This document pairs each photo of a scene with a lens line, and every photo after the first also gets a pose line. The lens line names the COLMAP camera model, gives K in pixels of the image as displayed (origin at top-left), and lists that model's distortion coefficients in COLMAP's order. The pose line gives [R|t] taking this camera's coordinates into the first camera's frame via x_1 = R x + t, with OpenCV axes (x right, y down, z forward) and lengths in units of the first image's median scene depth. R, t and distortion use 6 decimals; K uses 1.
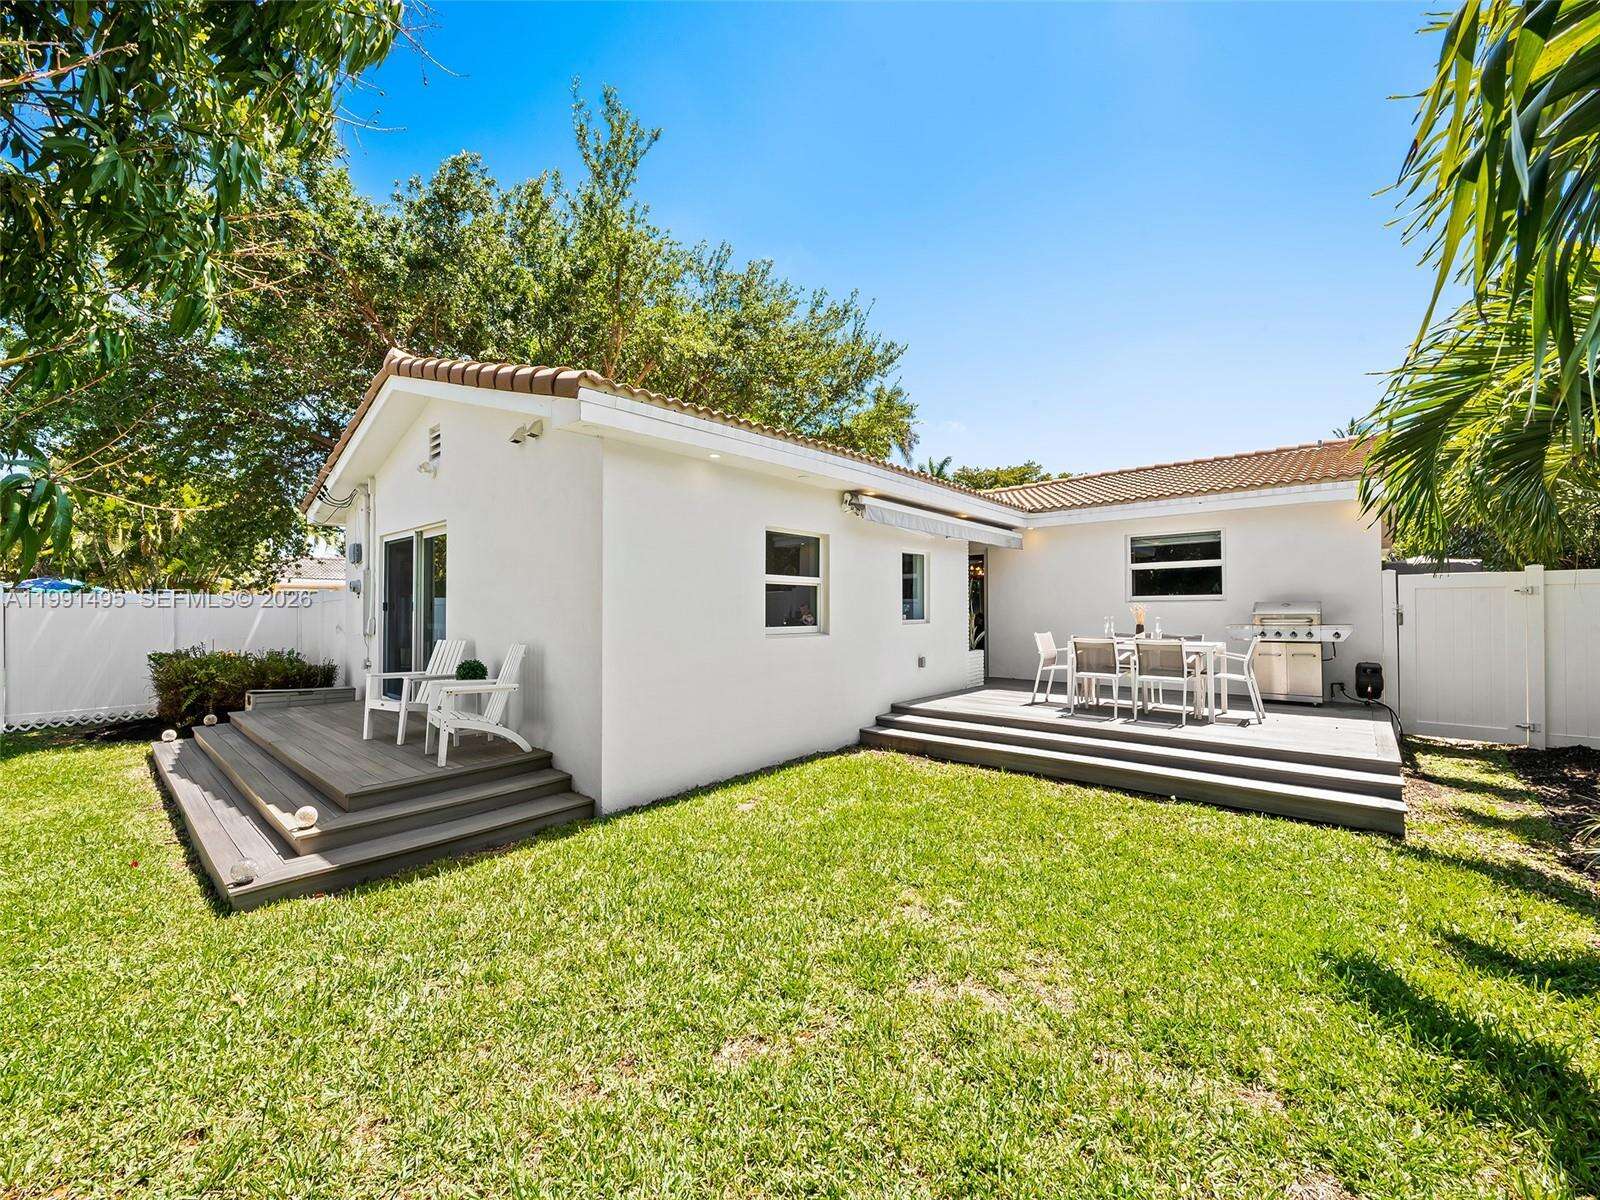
lens RADIAL K [[638.2, 0, 798.2], [0, 638.2, 595.8], [0, 0, 1]] dist [0.000766, -0.000275]
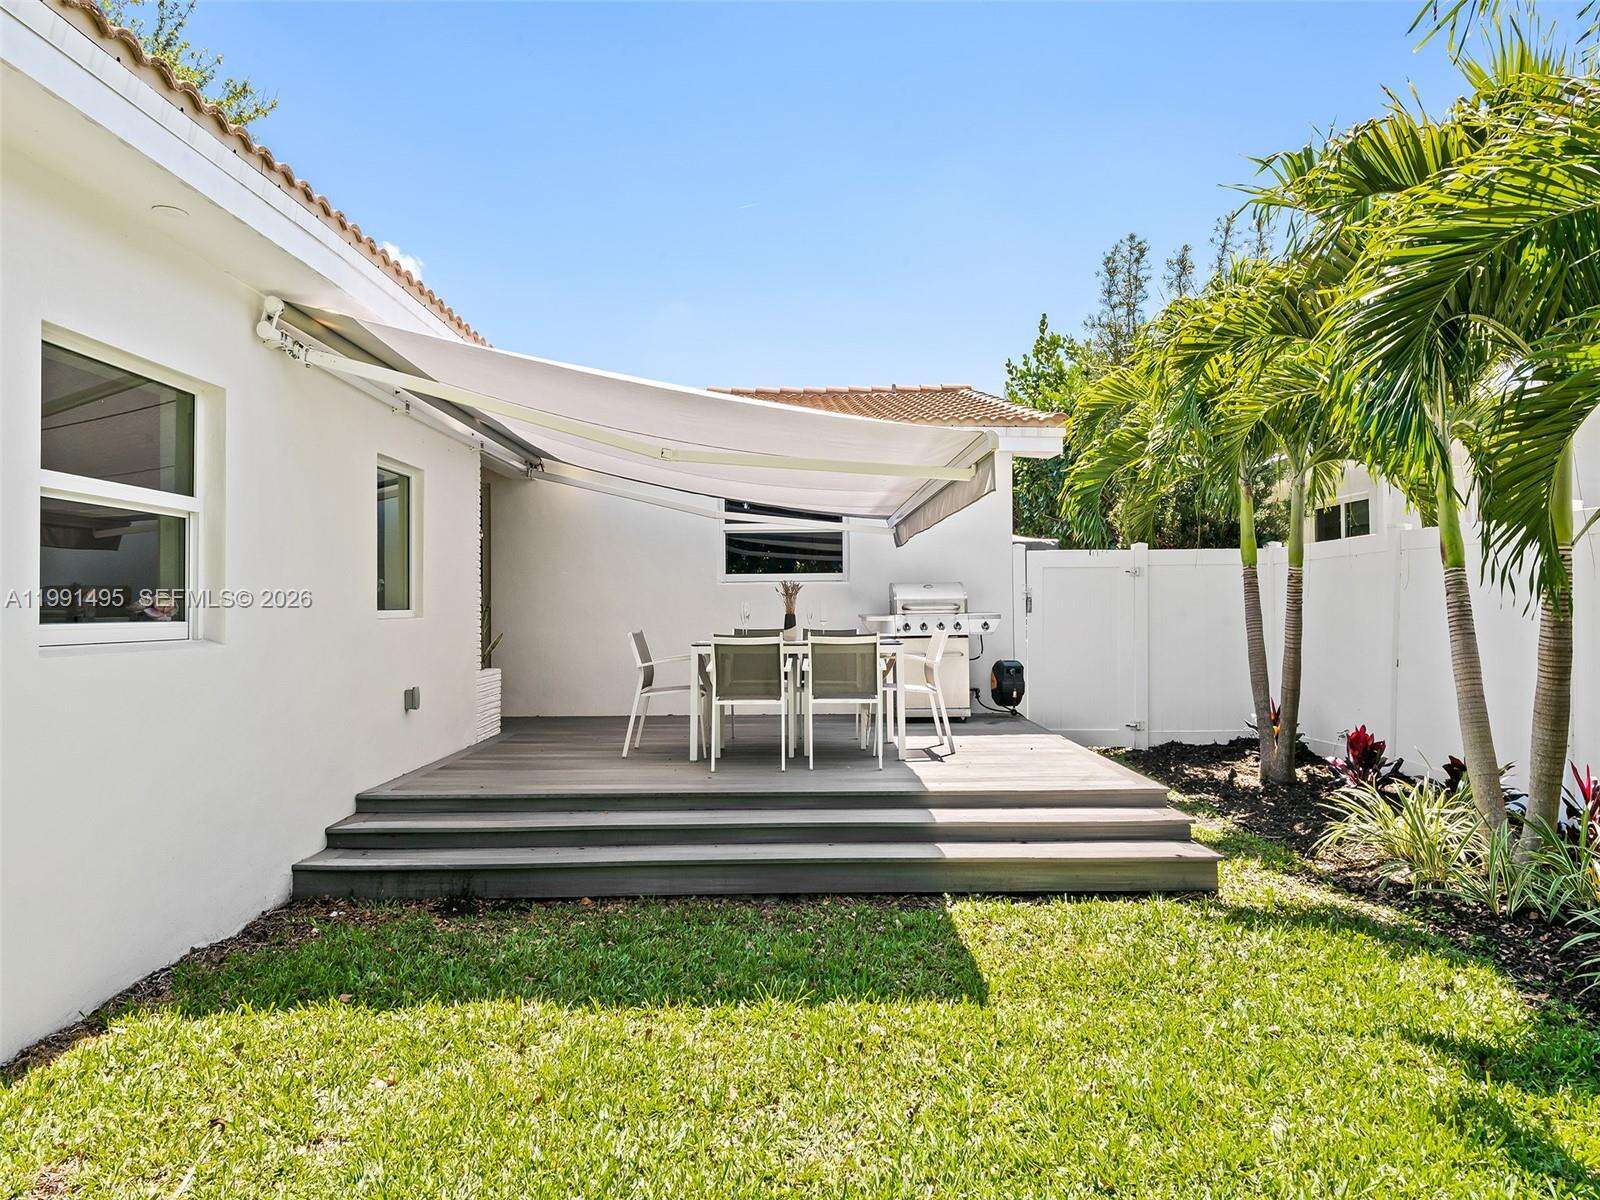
lens RADIAL K [[947.5, 0, 800.0], [0, 947.5, 600.0], [0, 0, 1]] dist [0.000640, -0.000605]
pose [[0.746025, 0.003701, 0.665908, -0.072930], [-0.009054, 0.999948, 0.004586, 0.027347], [-0.665857, -0.009450, 0.746020, 0.309525]]
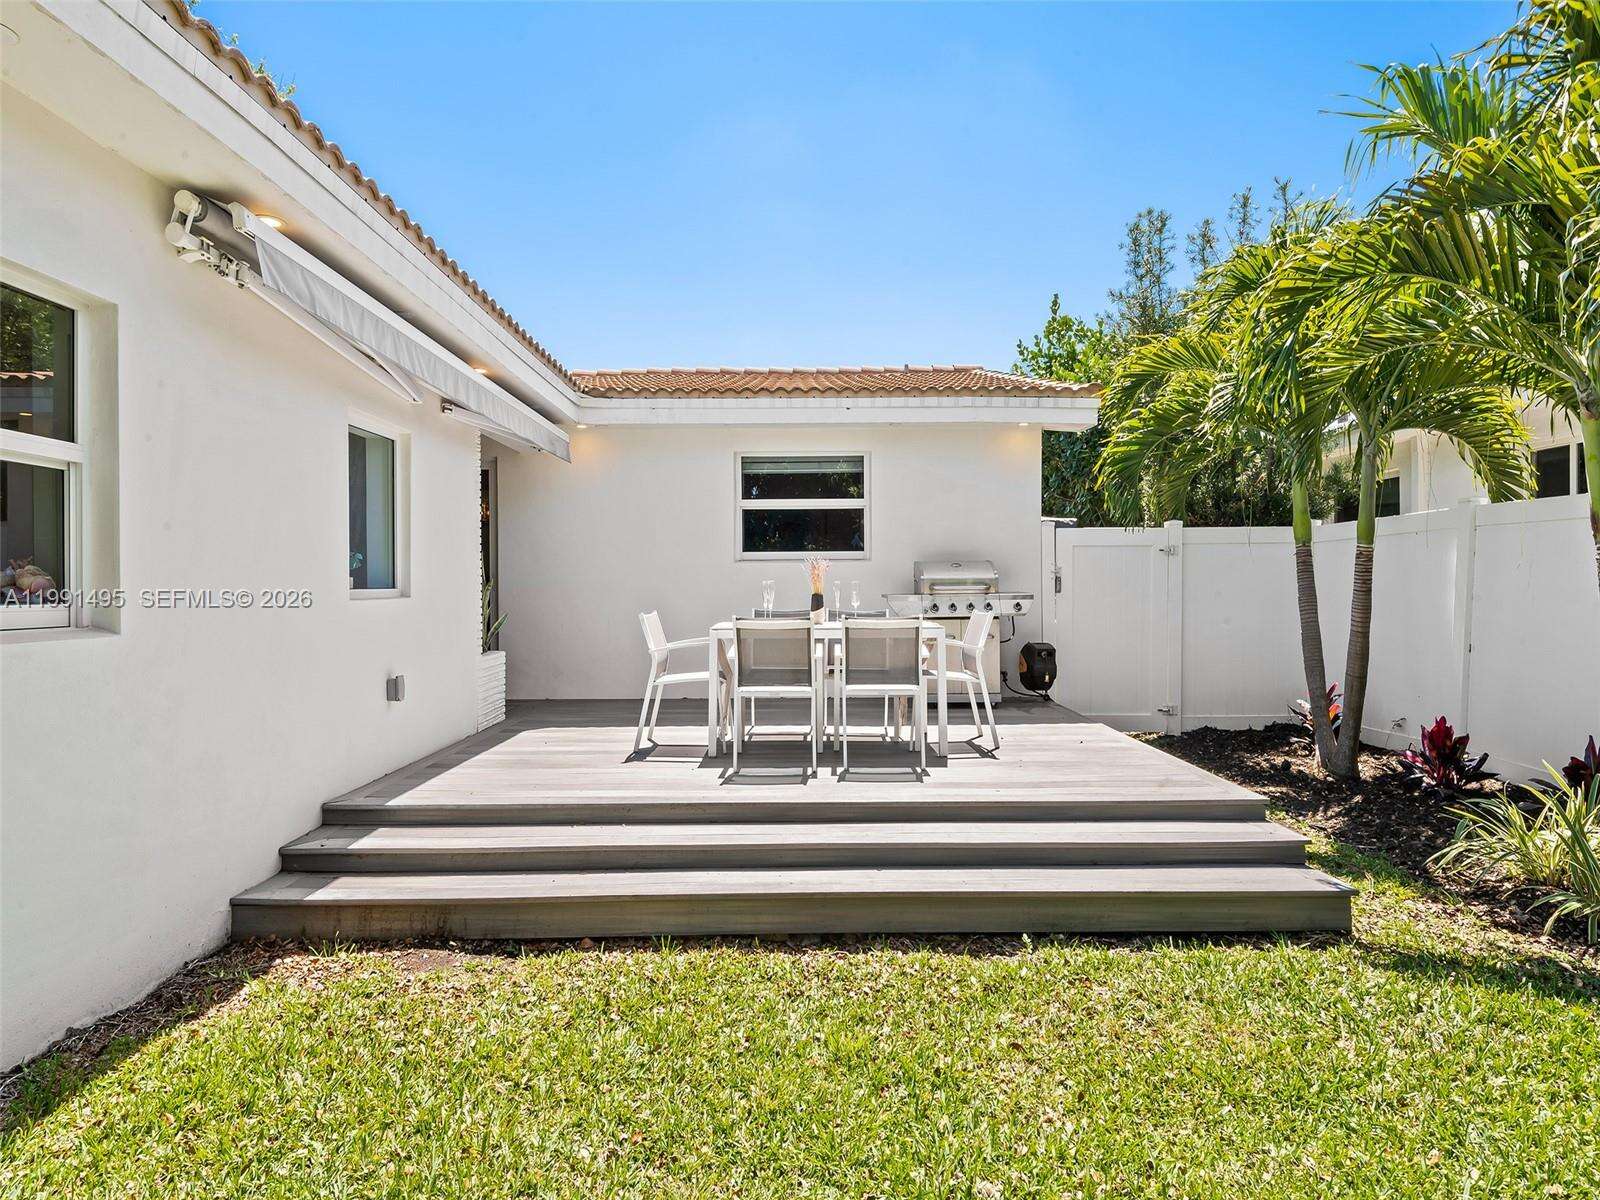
lens RADIAL K [[852.7, 0, 799.2], [0, 852.7, 591.9], [0, 0, 1]] dist [-0.000589, -0.000341]
pose [[0.745188, -0.004402, 0.666840, 0.018795], [-0.011184, 0.999755, 0.019097, 0.029157], [-0.666761, -0.021689, 0.744956, 0.453324]]
